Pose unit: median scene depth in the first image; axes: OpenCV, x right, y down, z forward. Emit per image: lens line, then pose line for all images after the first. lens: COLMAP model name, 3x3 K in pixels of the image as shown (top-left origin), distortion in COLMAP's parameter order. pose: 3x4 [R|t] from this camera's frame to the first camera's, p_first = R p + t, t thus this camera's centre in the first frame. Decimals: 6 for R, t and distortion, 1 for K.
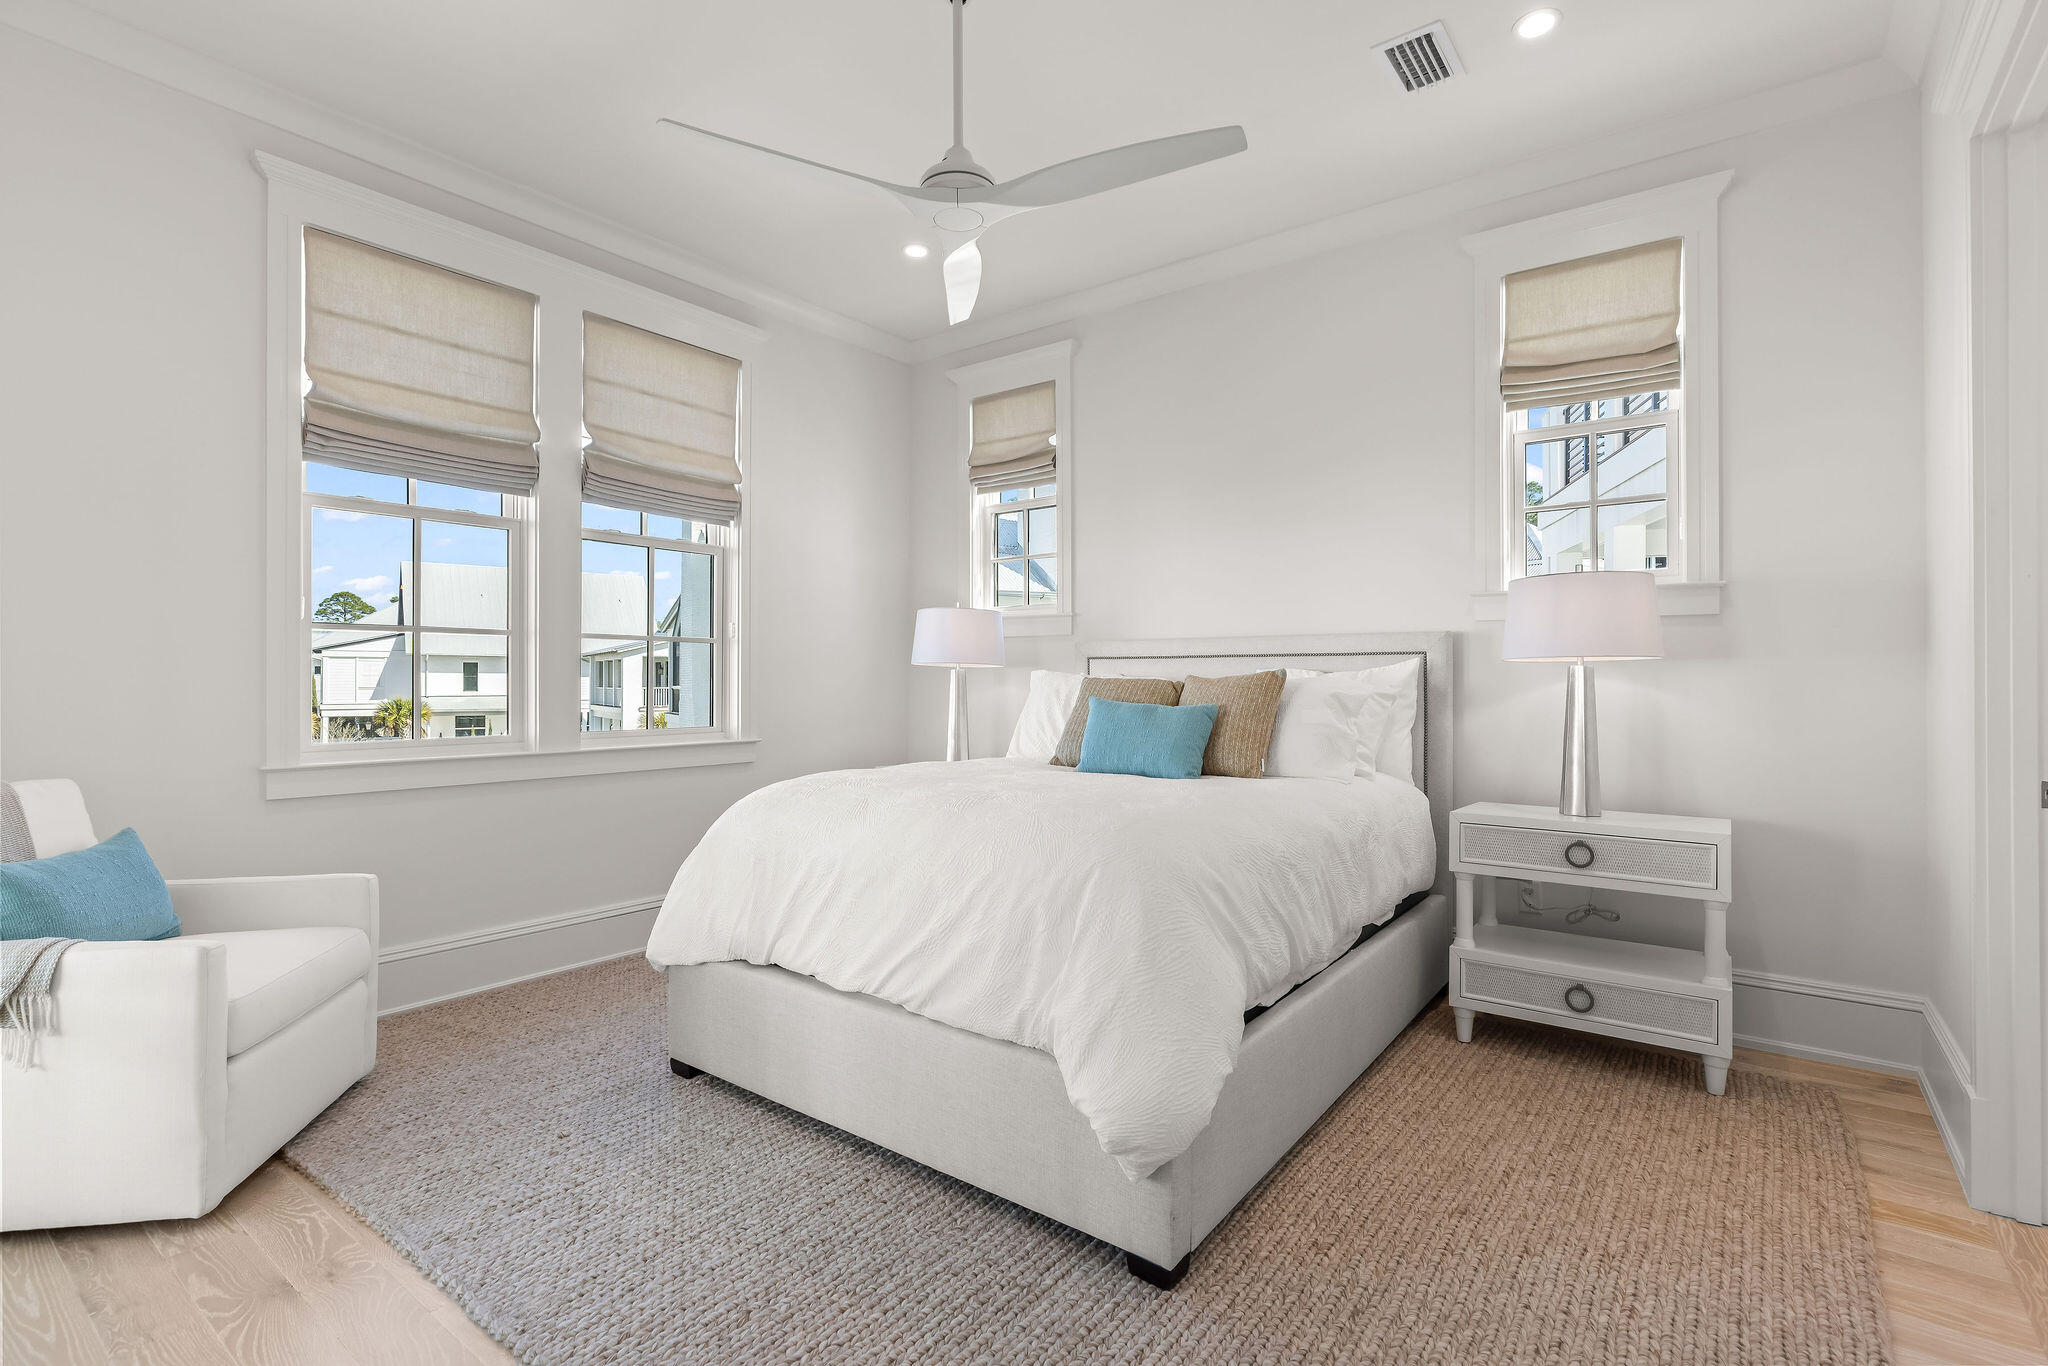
lens RADIAL K [[951.4, 0, 1012.3], [0, 951.4, 687.2], [0, 0, 1]] dist [-0.005184, -0.000362]
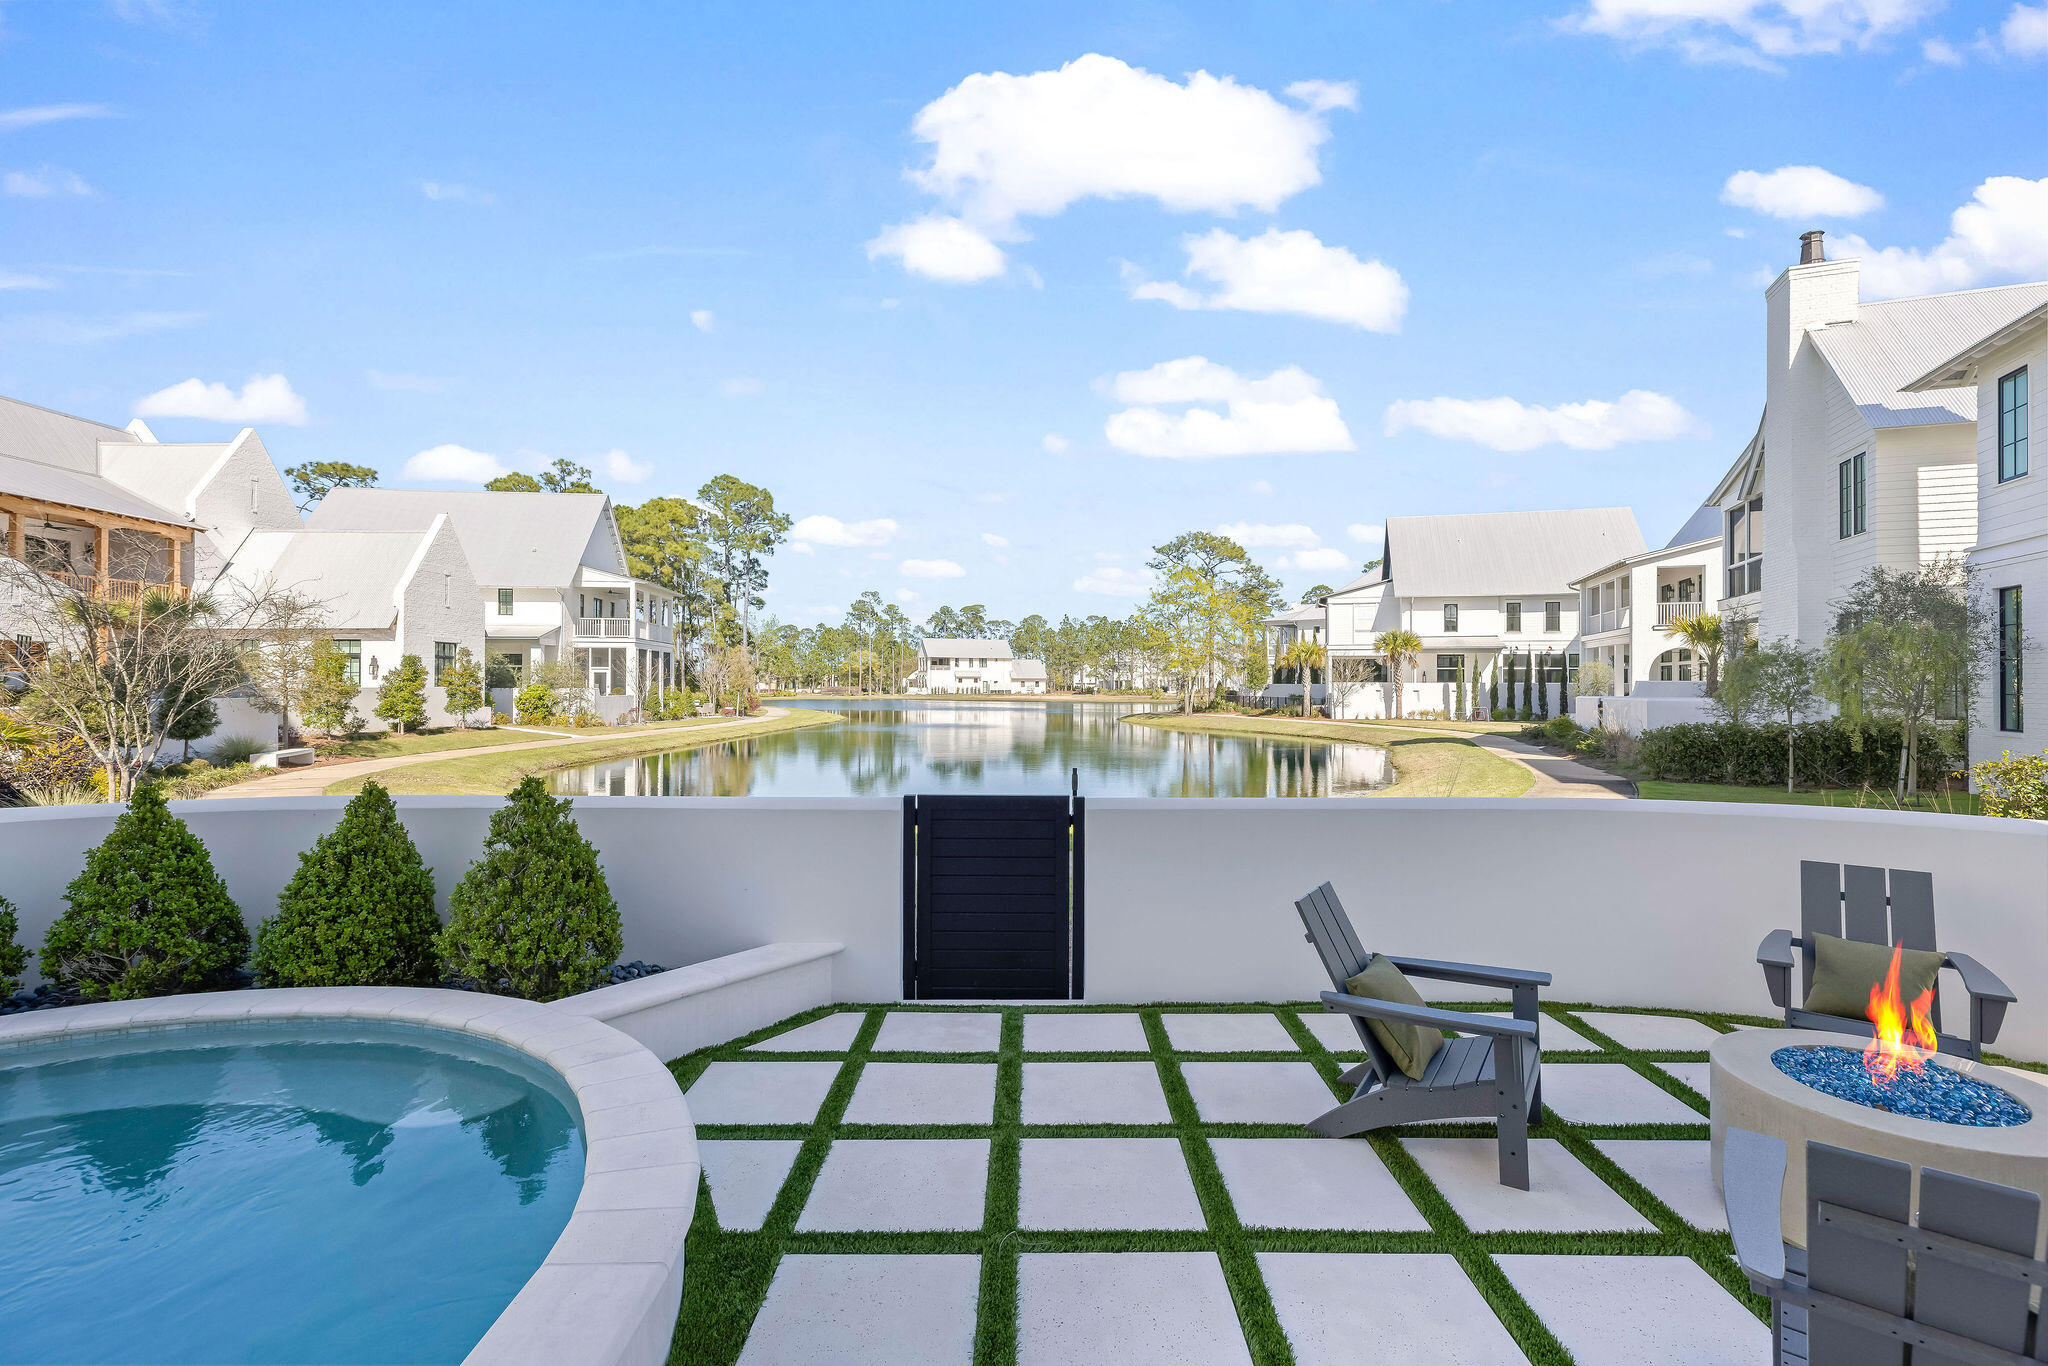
lens RADIAL K [[920.5, 0, 1029.9], [0, 920.5, 680.3], [0, 0, 1]] dist [0.007567, 0.000097]
pose [[0.619688, -0.004478, -0.784836, -0.973165], [-0.004376, 0.999948, -0.009160, 0.970766], [0.784836, 0.009111, 0.619636, 0.321654]]
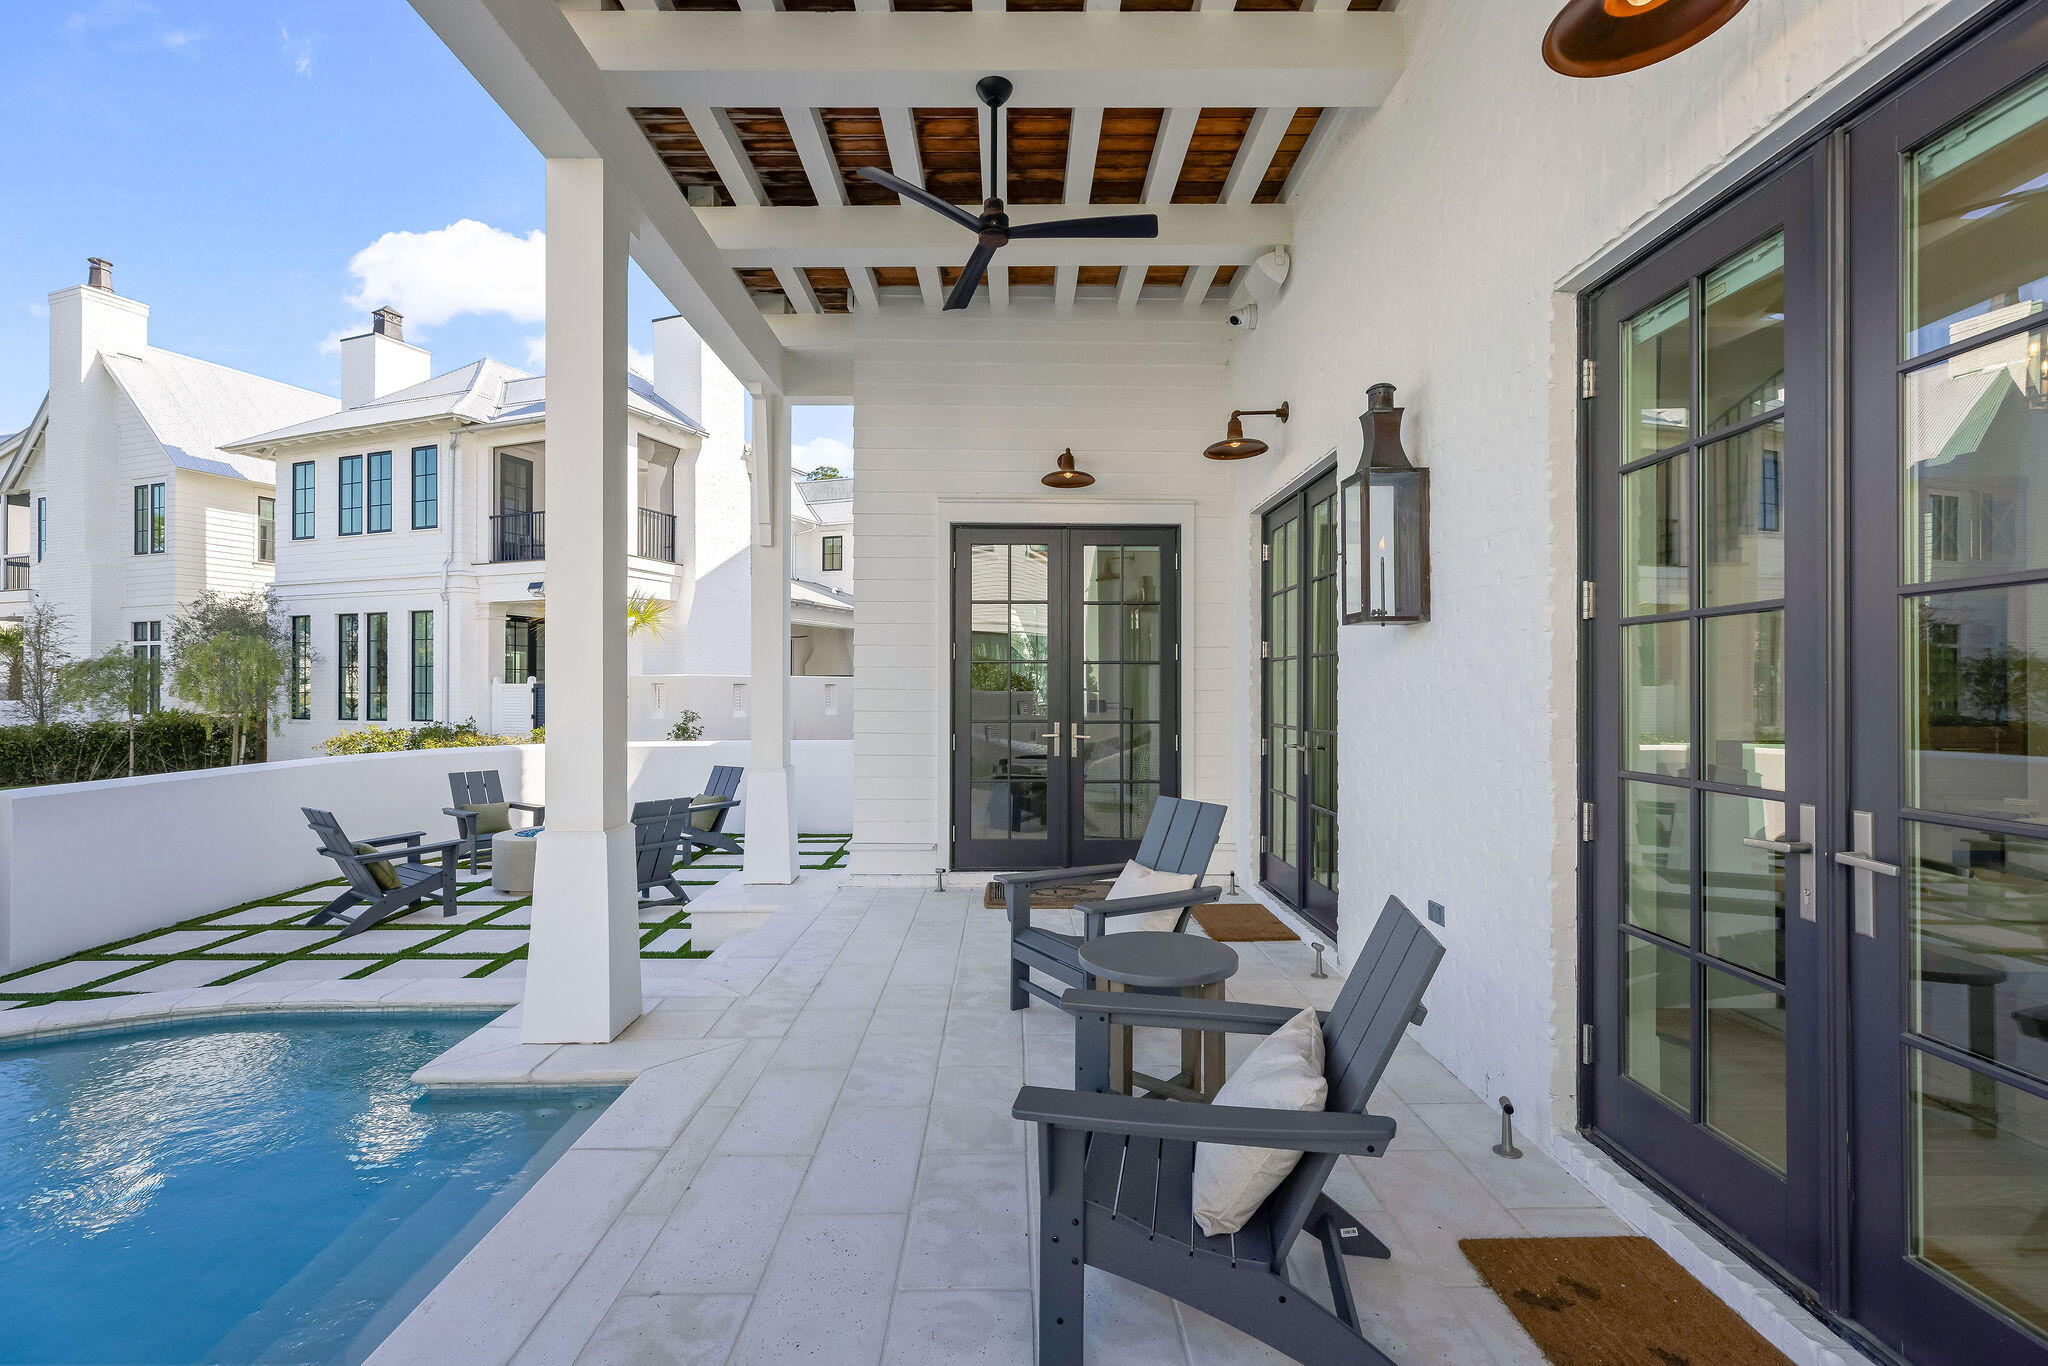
lens RADIAL K [[920.5, 0, 1024.9], [0, 920.5, 685.5], [0, 0, 1]] dist [0.007567, 0.000097]
pose [[0.777324, -0.001665, 0.629099, -1.575762], [0.005562, 0.999976, -0.004226, 0.976387], [-0.629076, 0.006784, 0.777314, -0.848491]]
